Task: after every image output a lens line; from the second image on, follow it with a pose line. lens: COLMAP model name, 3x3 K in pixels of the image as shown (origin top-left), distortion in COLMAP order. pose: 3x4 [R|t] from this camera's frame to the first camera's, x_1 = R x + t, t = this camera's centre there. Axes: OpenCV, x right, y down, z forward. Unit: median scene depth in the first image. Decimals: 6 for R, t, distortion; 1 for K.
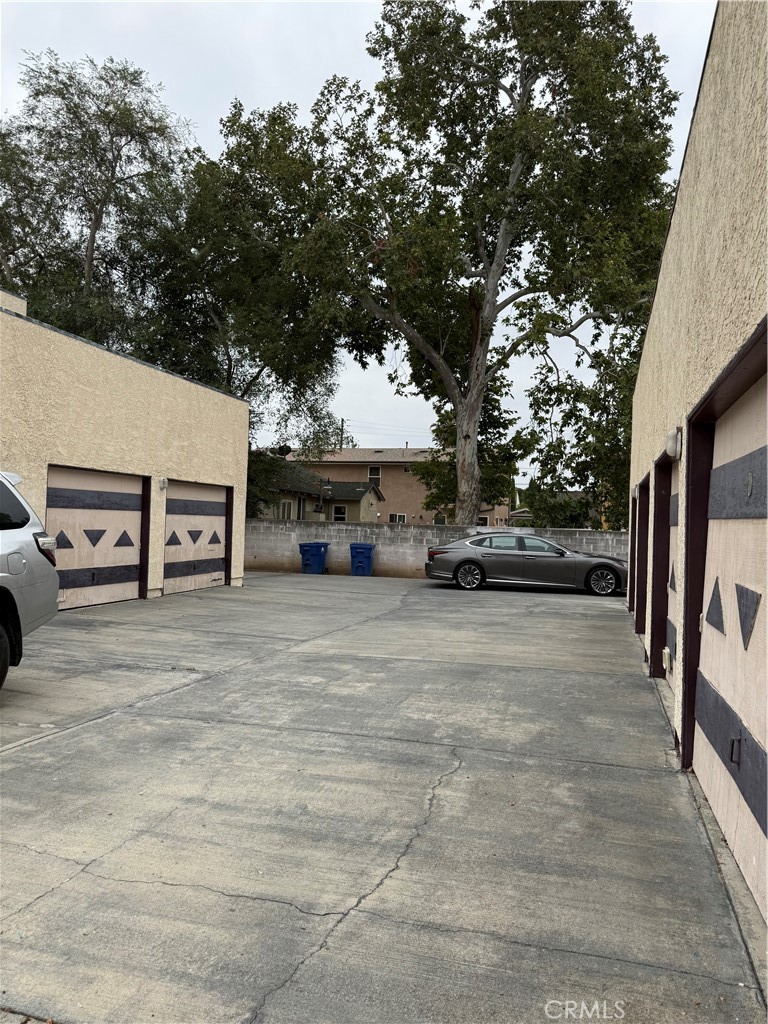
lens RADIAL K [[714.8, 0, 384.0], [0, 714.8, 517.0], [0, 0, 1]] dist [-0.000501, -0.006105]
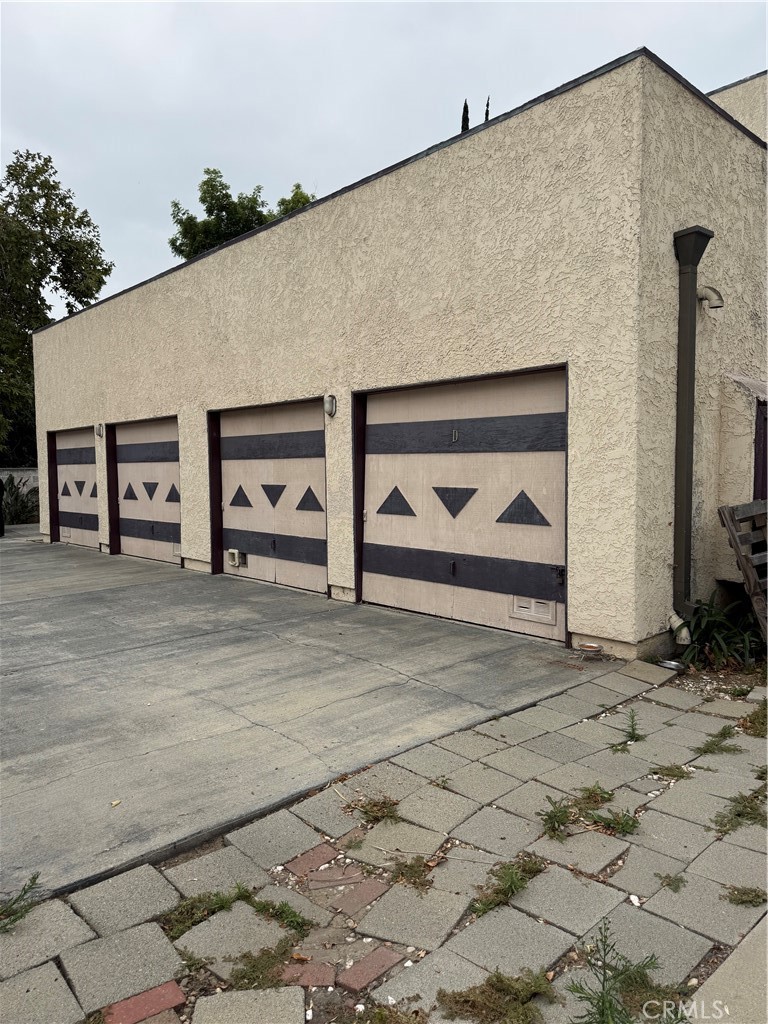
lens RADIAL K [[717.5, 0, 381.6], [0, 717.5, 496.8], [0, 0, 1]] dist [0.080271, -0.104632]
pose [[0.510574, -0.060598, 0.857696, -1.145681], [0.014517, 0.997979, 0.061867, -0.000067], [-0.859711, -0.019136, 0.510421, 0.123115]]
